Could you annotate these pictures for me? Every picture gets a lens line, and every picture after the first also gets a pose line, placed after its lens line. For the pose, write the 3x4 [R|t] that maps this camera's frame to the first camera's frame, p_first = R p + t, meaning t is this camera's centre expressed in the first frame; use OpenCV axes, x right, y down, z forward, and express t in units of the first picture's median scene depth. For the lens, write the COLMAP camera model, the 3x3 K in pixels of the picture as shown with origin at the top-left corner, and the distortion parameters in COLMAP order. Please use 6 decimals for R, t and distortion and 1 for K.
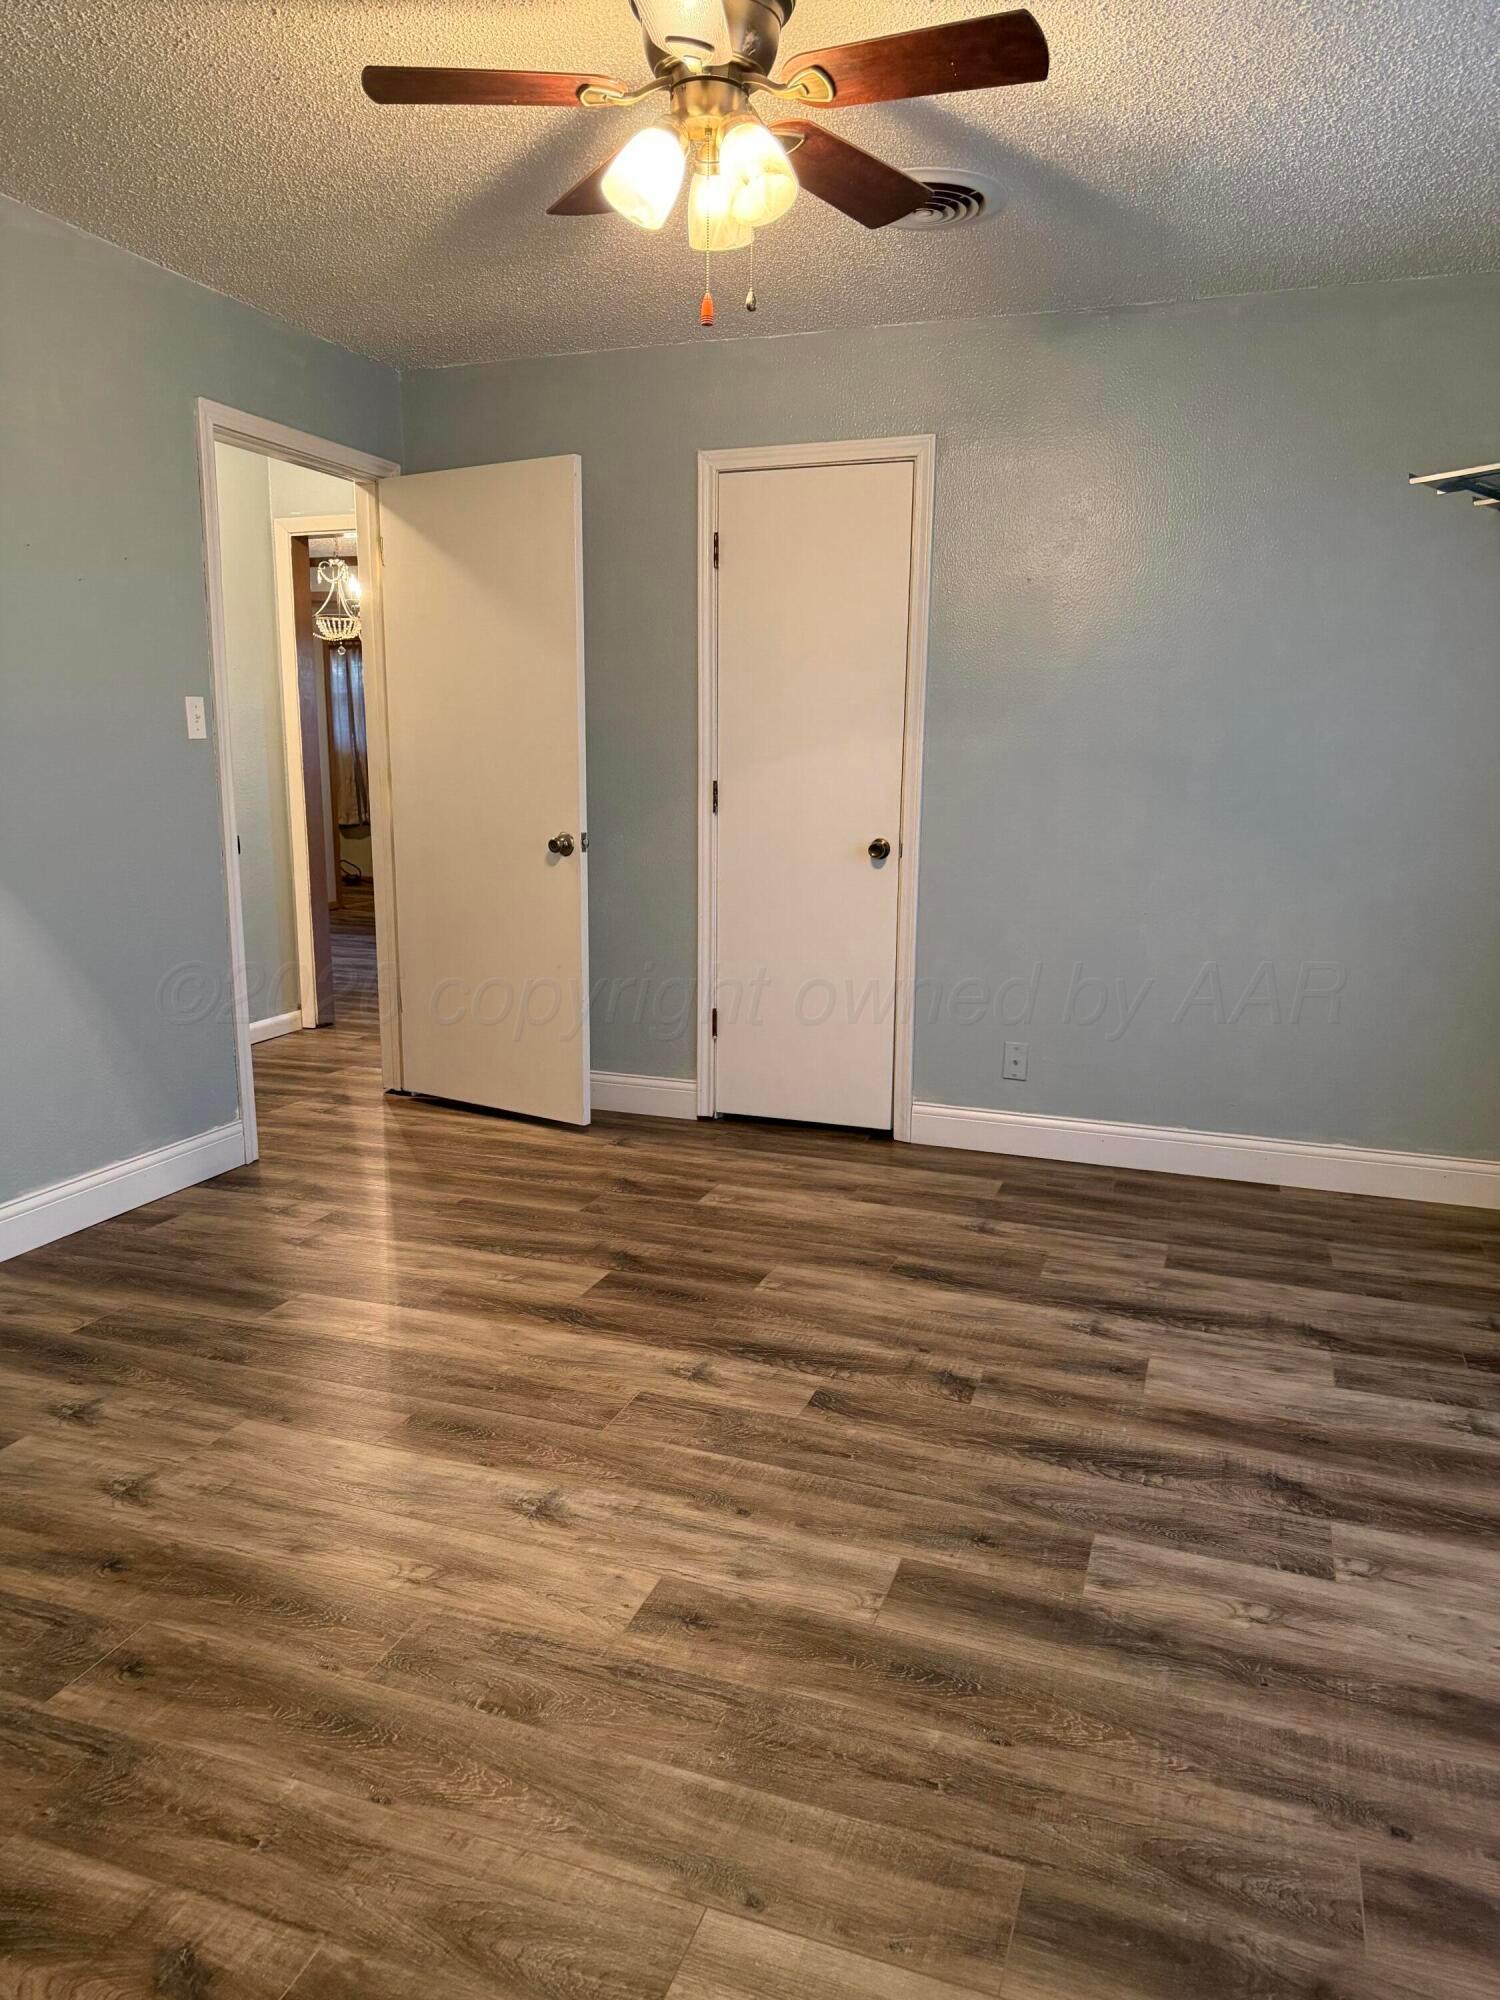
lens RADIAL K [[1409.9, 0, 750.0], [0, 1409.9, 1000.0], [0, 0, 1]] dist [0.087173, -0.135673]
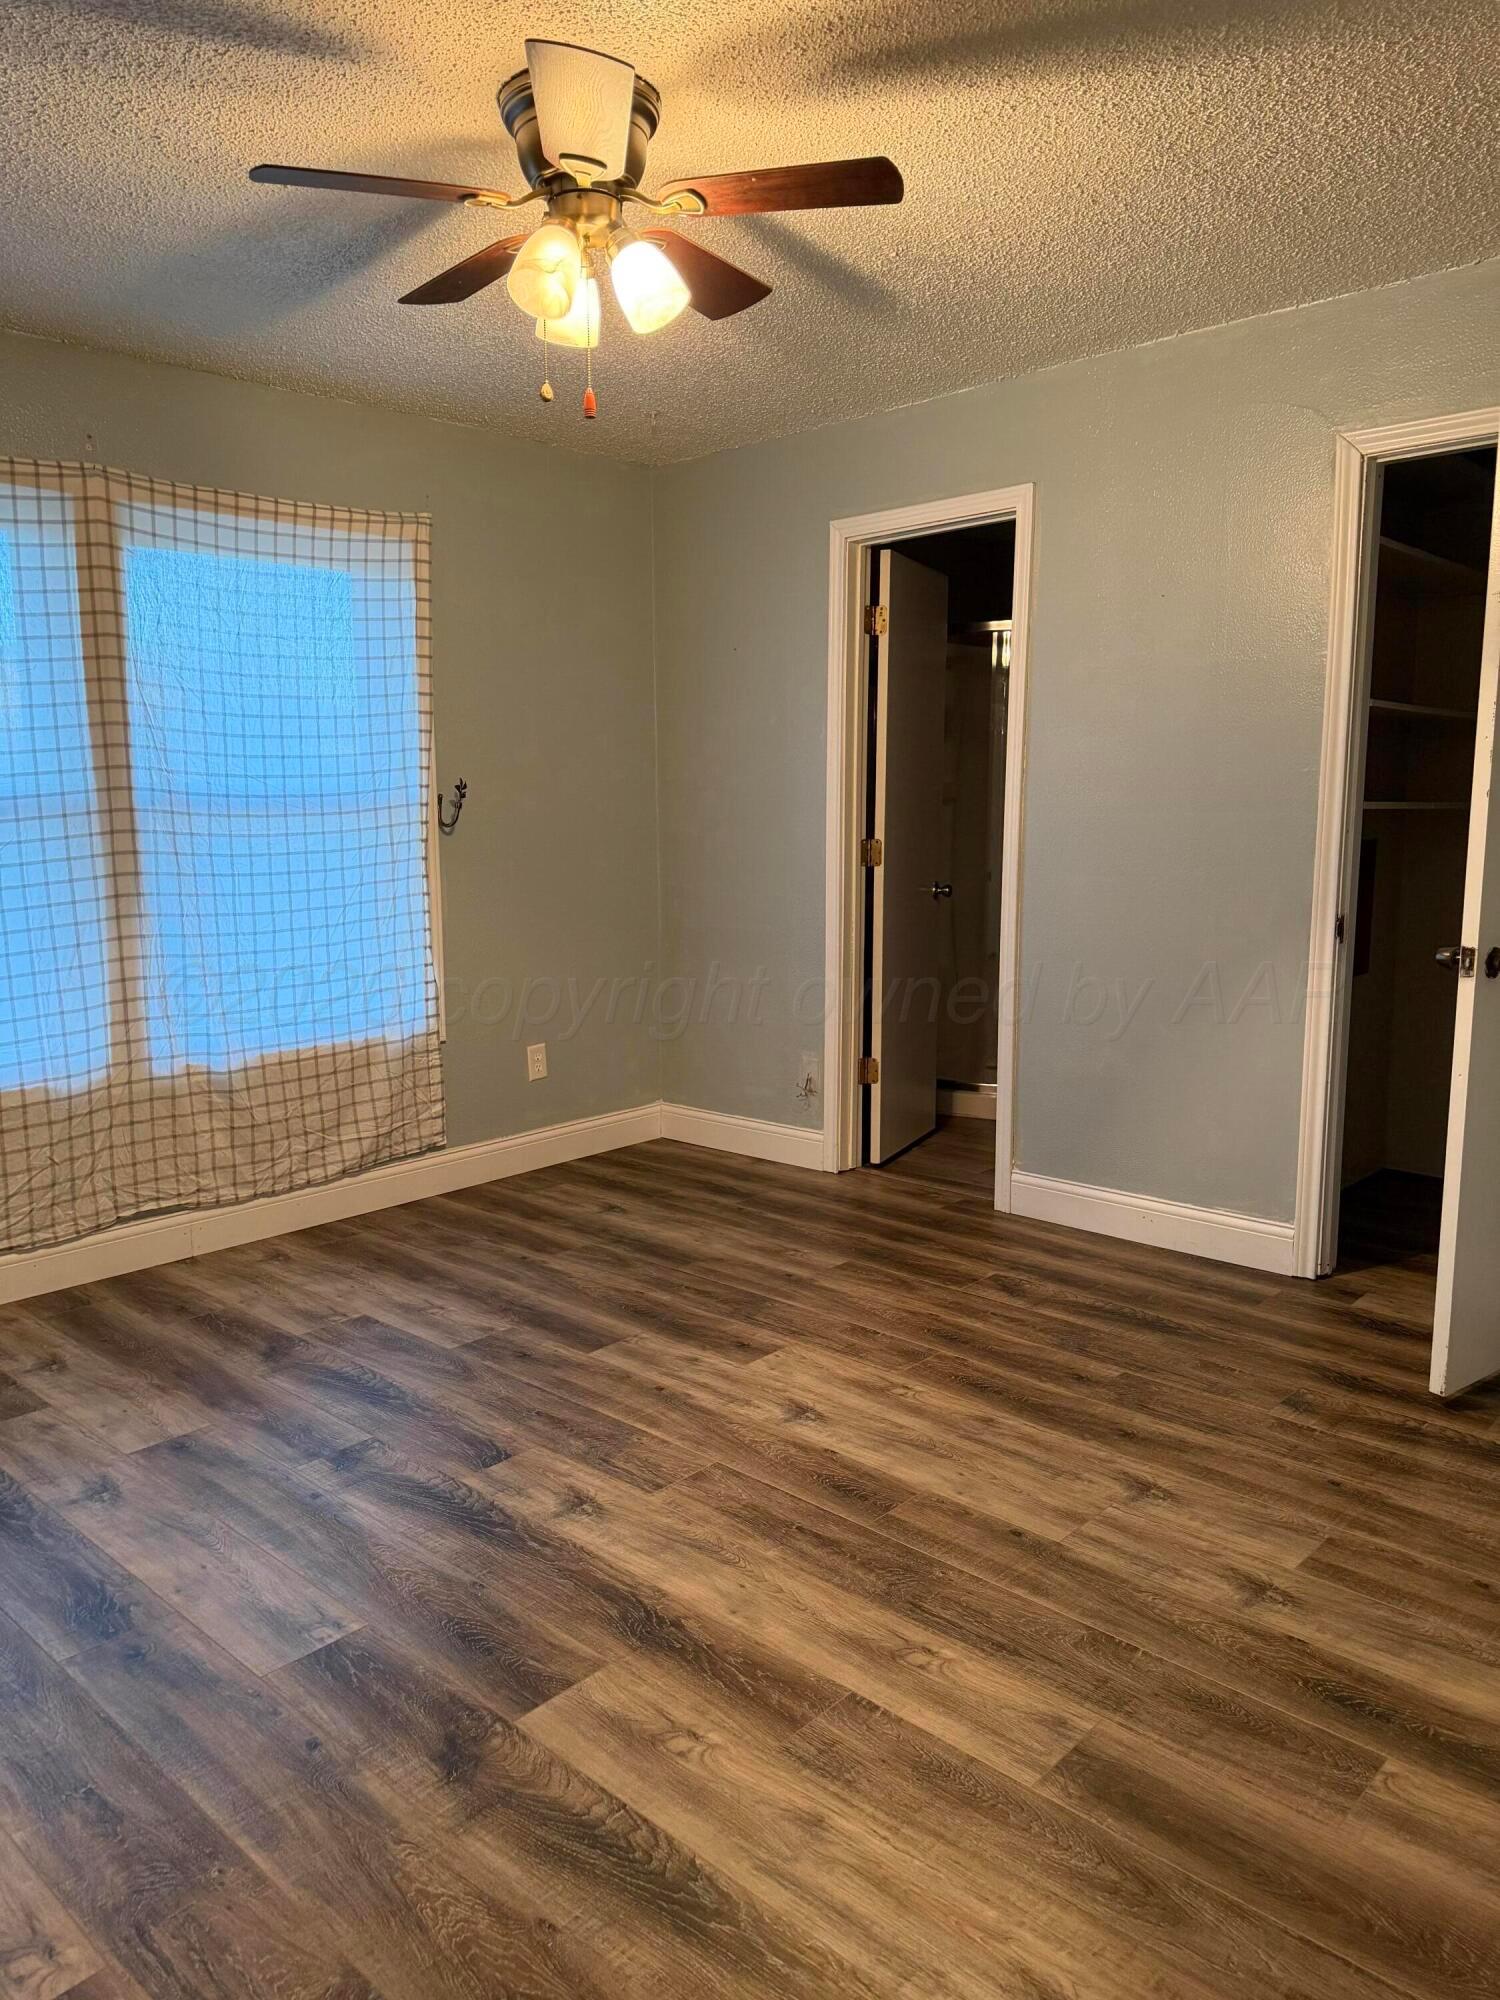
lens RADIAL K [[1409.9, 0, 750.0], [0, 1409.9, 1000.0], [0, 0, 1]] dist [0.087173, -0.135673]
pose [[-0.918276, -0.056384, 0.391906, -0.541750], [0.068942, 0.951919, 0.298492, -0.346175], [-0.389893, 0.301117, -0.870237, 1.883093]]
